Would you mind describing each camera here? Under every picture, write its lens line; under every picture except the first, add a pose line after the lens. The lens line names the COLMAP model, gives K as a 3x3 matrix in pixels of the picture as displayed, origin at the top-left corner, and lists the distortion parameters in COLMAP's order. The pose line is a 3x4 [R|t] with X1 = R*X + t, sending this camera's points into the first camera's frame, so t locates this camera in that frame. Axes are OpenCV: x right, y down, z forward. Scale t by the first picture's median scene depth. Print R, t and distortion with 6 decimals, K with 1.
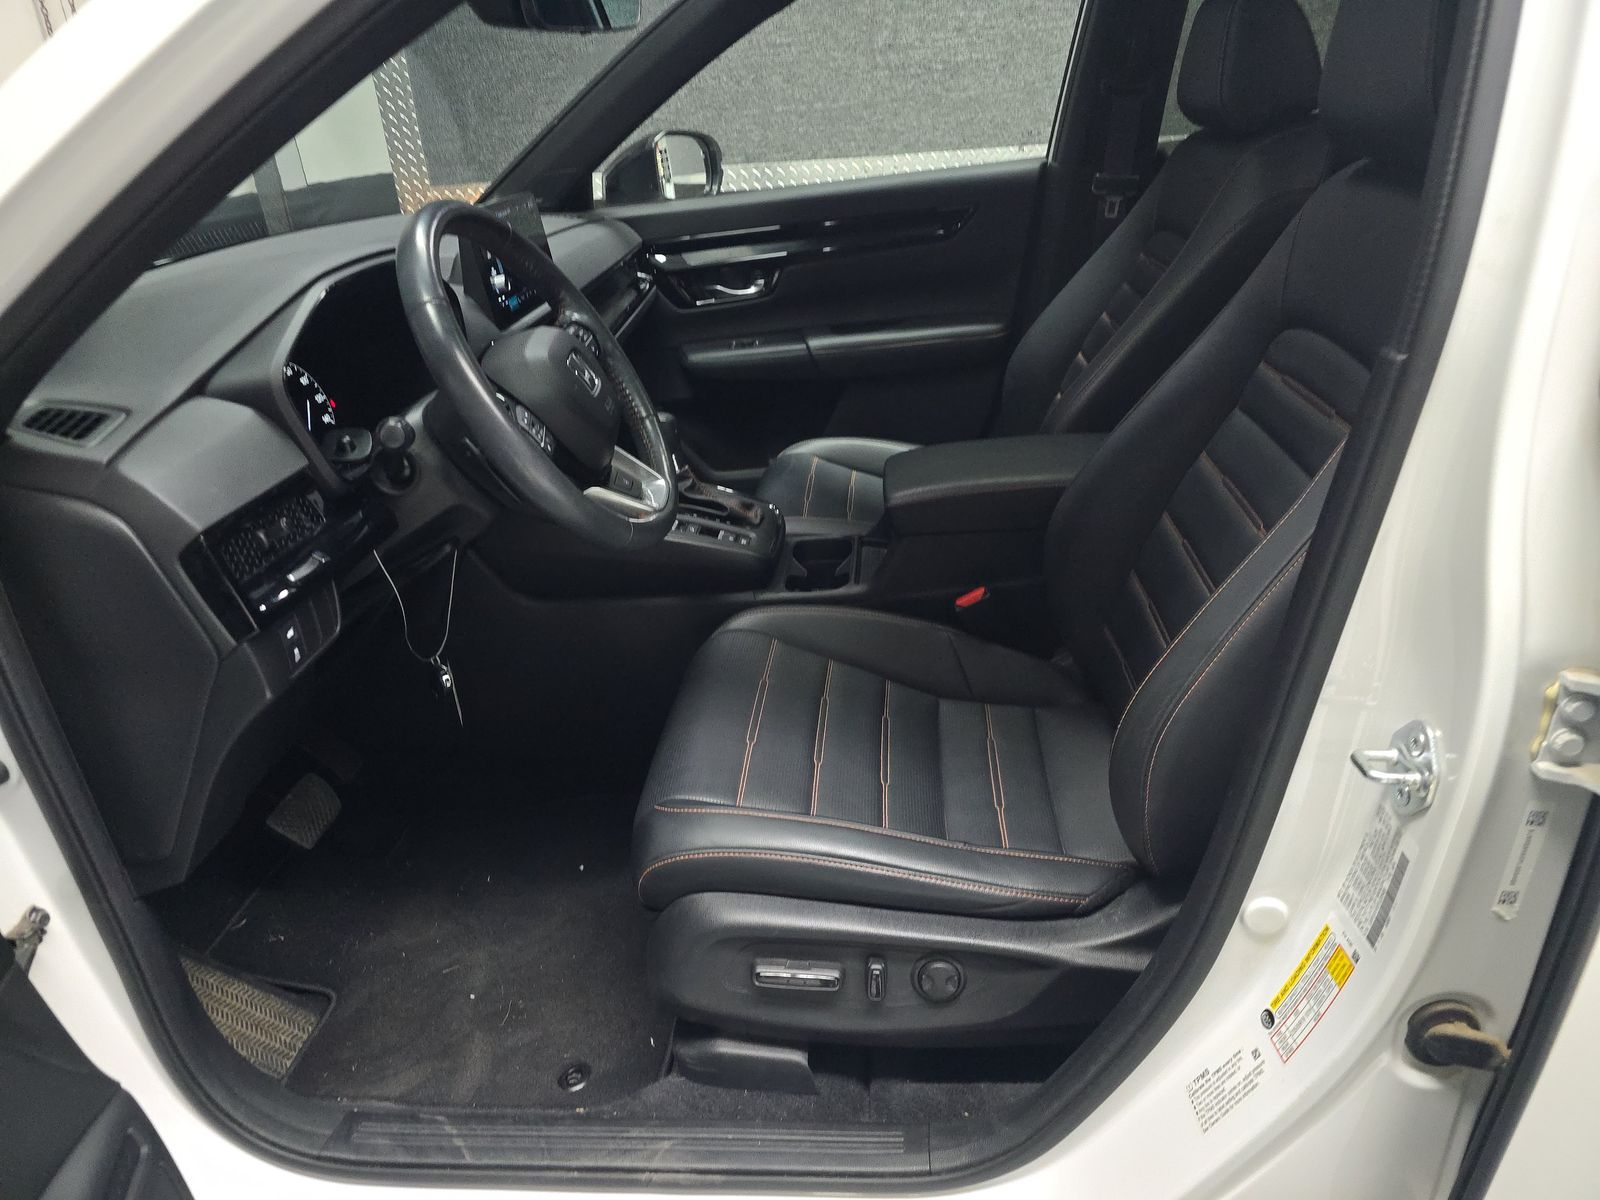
lens RADIAL K [[1092.7, 0, 789.8], [0, 1092.7, 593.9], [0, 0, 1]] dist [0.052007, -0.028219]
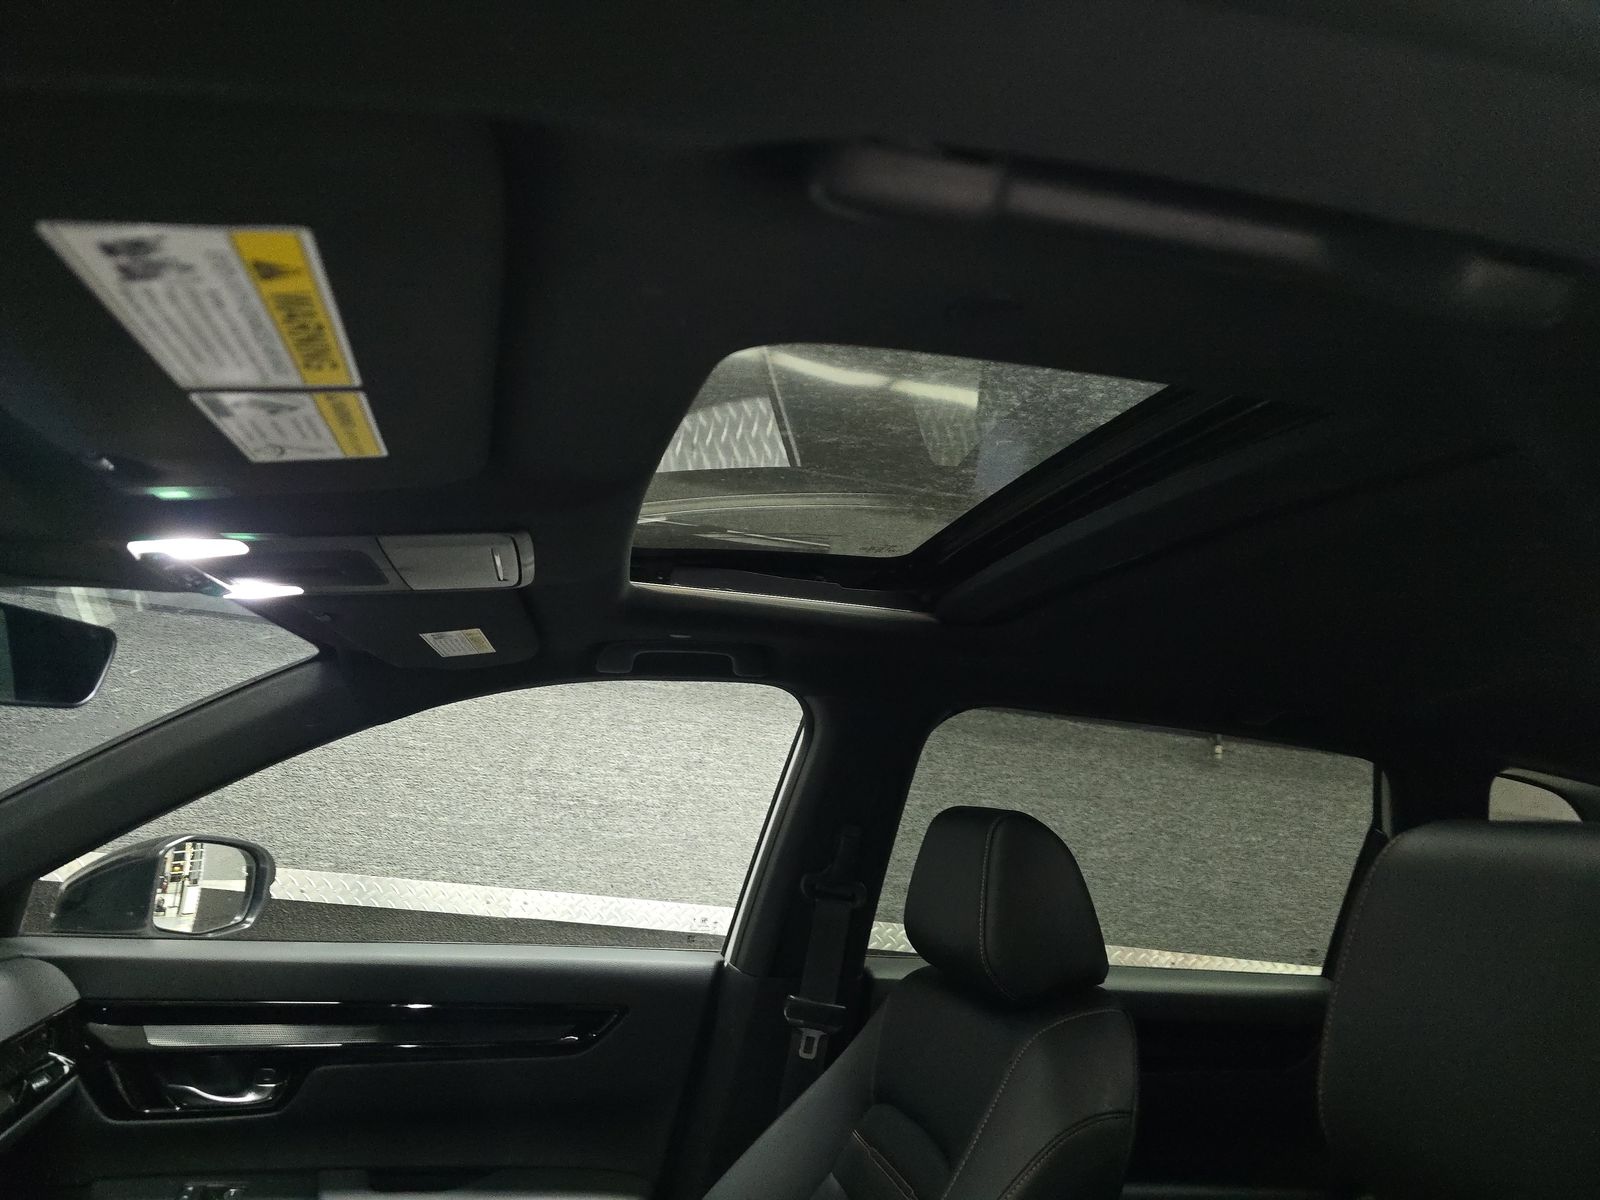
lens RADIAL K [[1092.7, 0, 797.6], [0, 1092.7, 601.1], [0, 0, 1]] dist [0.052007, -0.028219]
pose [[0.938443, 0.219128, 0.267034, 0.018979], [-0.026319, 0.816151, -0.577239, -0.108175], [-0.344429, 0.534678, 0.771679, 0.185250]]
